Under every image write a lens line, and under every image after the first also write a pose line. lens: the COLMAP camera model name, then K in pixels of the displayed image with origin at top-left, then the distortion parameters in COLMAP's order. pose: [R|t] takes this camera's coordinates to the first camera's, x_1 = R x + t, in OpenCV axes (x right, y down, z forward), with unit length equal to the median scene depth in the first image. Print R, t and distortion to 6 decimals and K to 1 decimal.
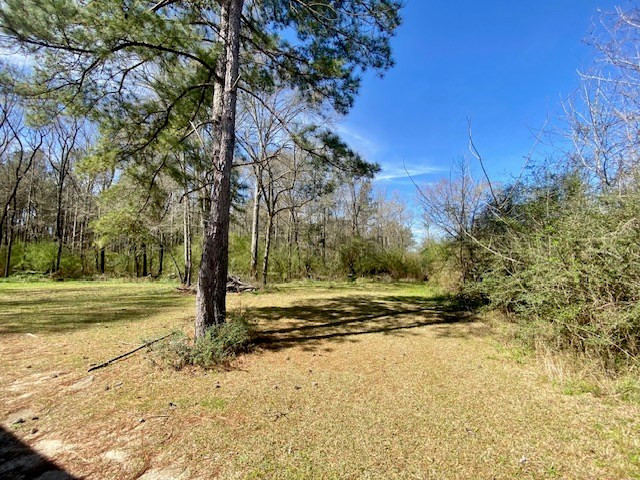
lens RADIAL K [[253.4, 0, 319.0], [0, 253.4, 239.8], [0, 0, 1]] dist [0.025575, -0.022064]
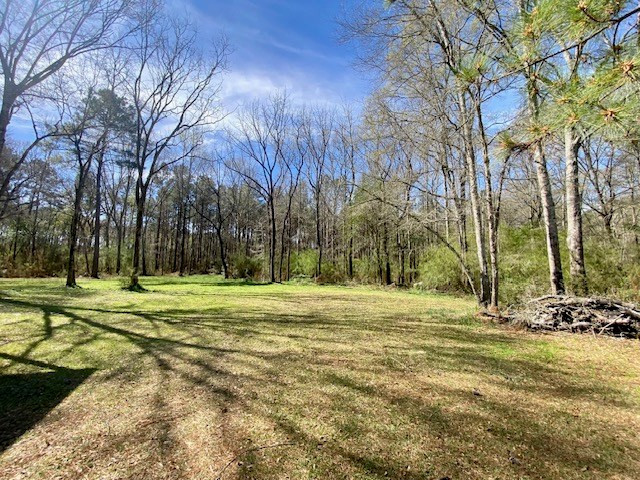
lens RADIAL K [[253.4, 0, 319.0], [0, 253.4, 239.8], [0, 0, 1]] dist [0.025575, -0.022064]
pose [[0.703395, -0.075525, -0.706775, -0.239012], [0.052744, 0.997144, -0.054062, 0.025957], [0.708840, 0.000749, 0.705369, 0.218828]]
